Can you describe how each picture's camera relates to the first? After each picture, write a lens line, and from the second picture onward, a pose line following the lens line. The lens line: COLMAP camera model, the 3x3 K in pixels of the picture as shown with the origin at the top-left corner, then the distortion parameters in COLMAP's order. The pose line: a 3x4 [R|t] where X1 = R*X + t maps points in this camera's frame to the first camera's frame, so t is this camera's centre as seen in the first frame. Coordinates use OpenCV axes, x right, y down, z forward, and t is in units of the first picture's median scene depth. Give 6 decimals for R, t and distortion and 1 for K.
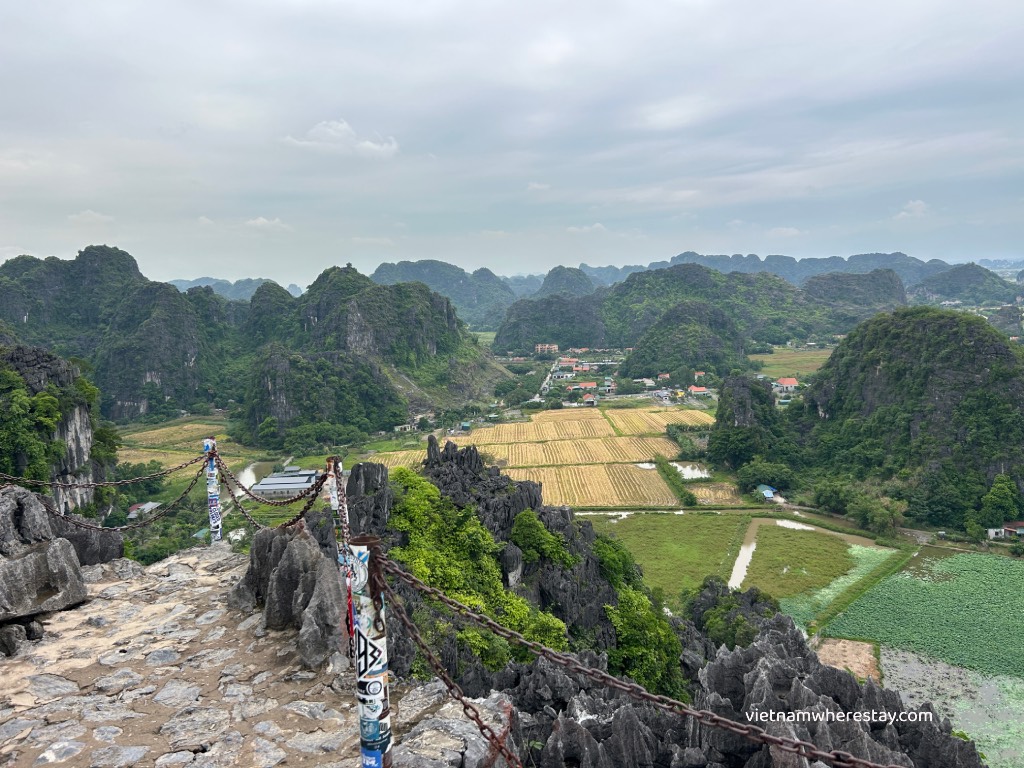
lens RADIAL K [[766.2, 0, 519.2], [0, 766.2, 376.7], [0, 0, 1]] dist [0.063900, -0.075515]
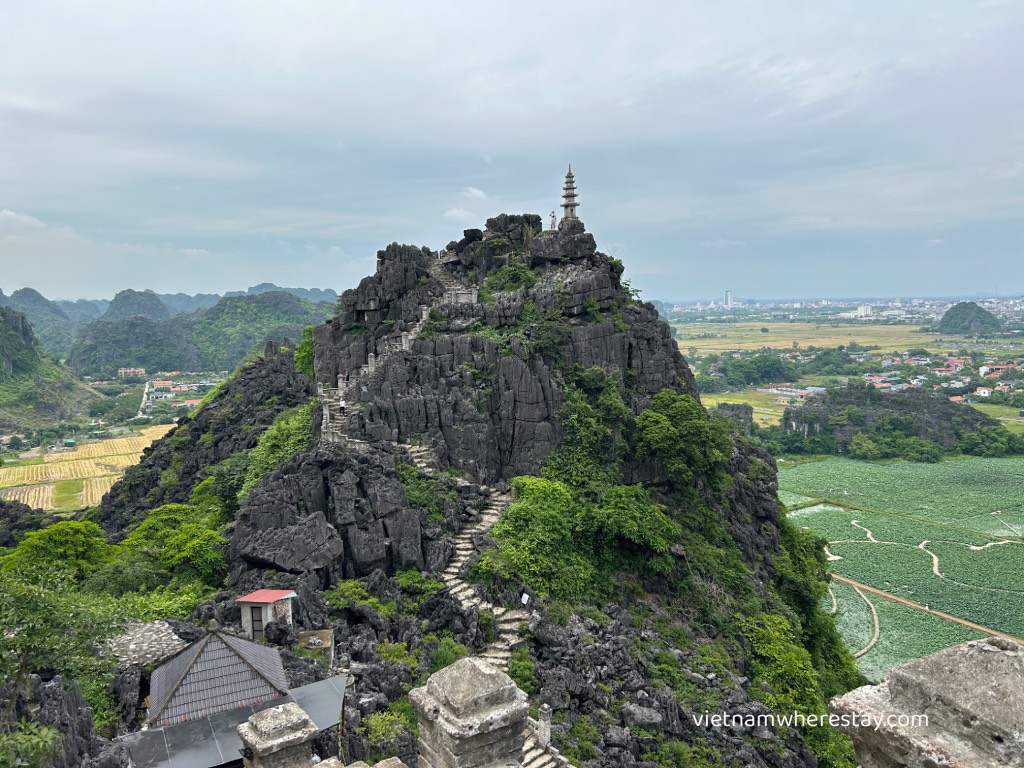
lens RADIAL K [[766.2, 0, 511.9], [0, 766.2, 379.2], [0, 0, 1]] dist [0.063900, -0.075515]
pose [[0.863150, -0.014846, 0.504730, -0.126998], [0.035593, 0.998870, -0.031488, 0.055842], [-0.503692, 0.045144, 0.862703, -0.192569]]
